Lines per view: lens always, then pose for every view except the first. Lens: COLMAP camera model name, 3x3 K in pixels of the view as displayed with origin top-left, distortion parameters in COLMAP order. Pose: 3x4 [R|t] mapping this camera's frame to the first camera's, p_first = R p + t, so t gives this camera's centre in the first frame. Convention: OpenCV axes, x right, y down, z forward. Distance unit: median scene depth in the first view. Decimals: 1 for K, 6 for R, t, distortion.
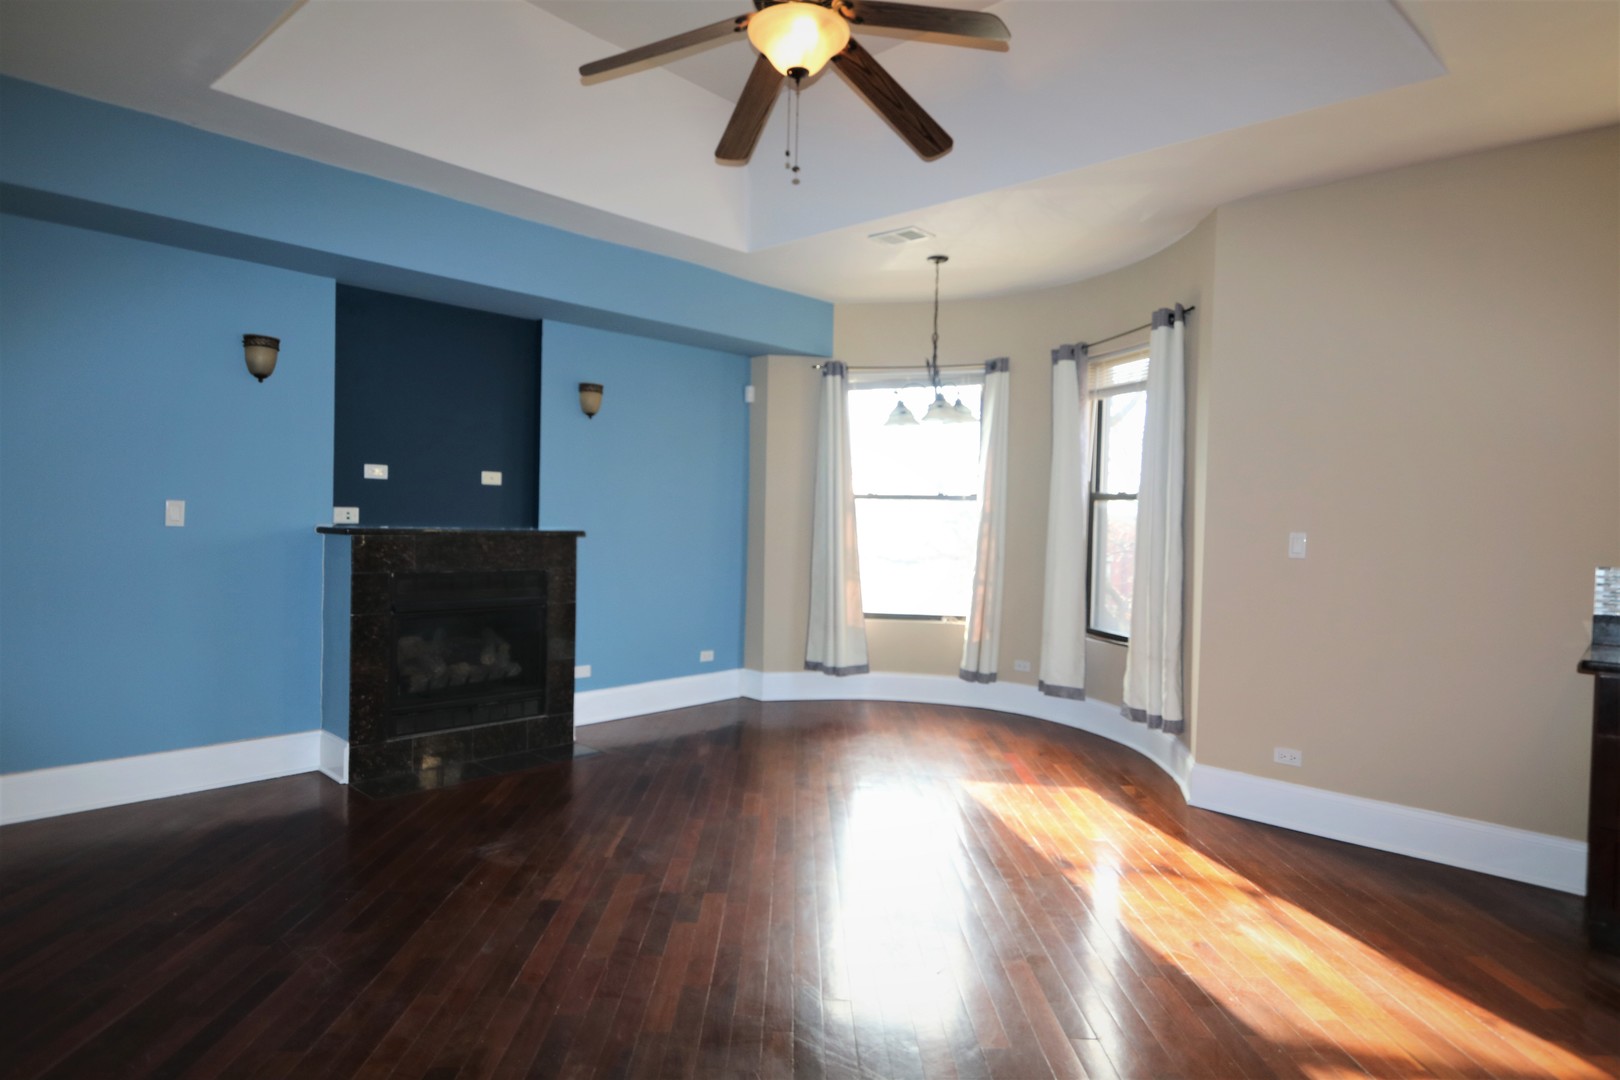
lens RADIAL K [[910.2, 0, 810.0], [0, 910.2, 540.0], [0, 0, 1]] dist [-0.019046, 0.003163]
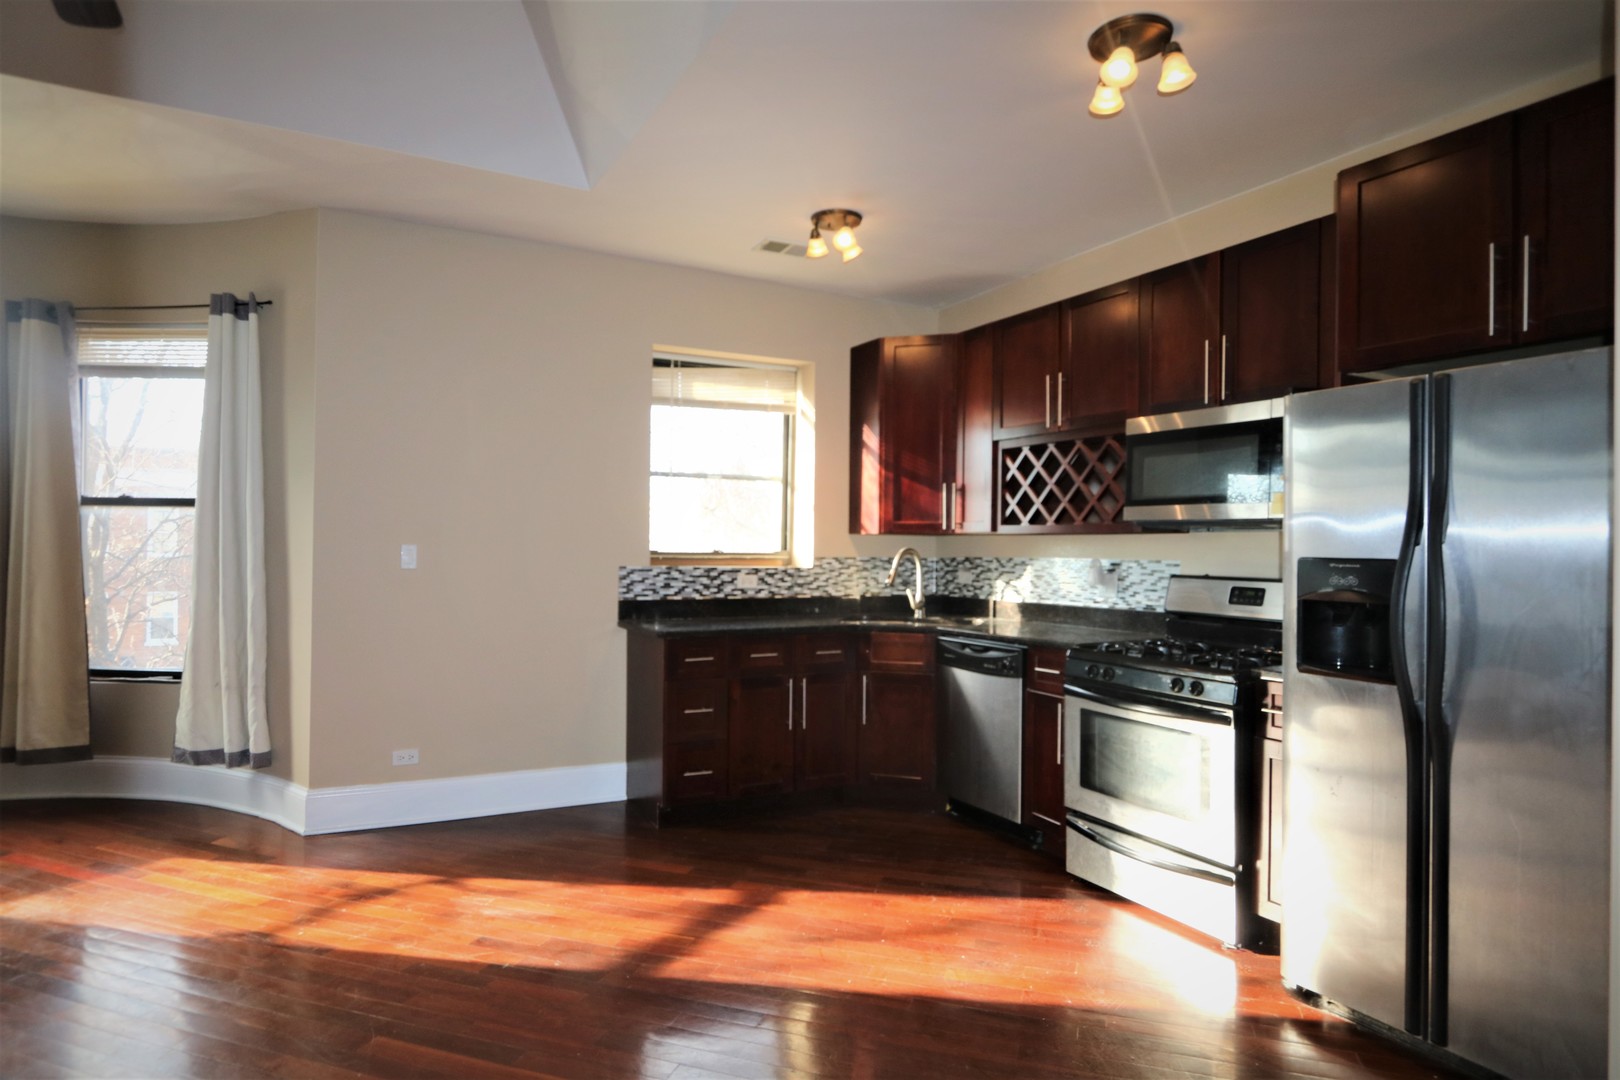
lens RADIAL K [[910.2, 0, 810.0], [0, 910.2, 540.0], [0, 0, 1]] dist [-0.019046, 0.003163]
pose [[0.321123, -0.006425, 0.947016, -0.275287], [0.014112, 0.999898, 0.001999, -0.007577], [-0.946932, 0.012722, 0.321182, 0.184168]]
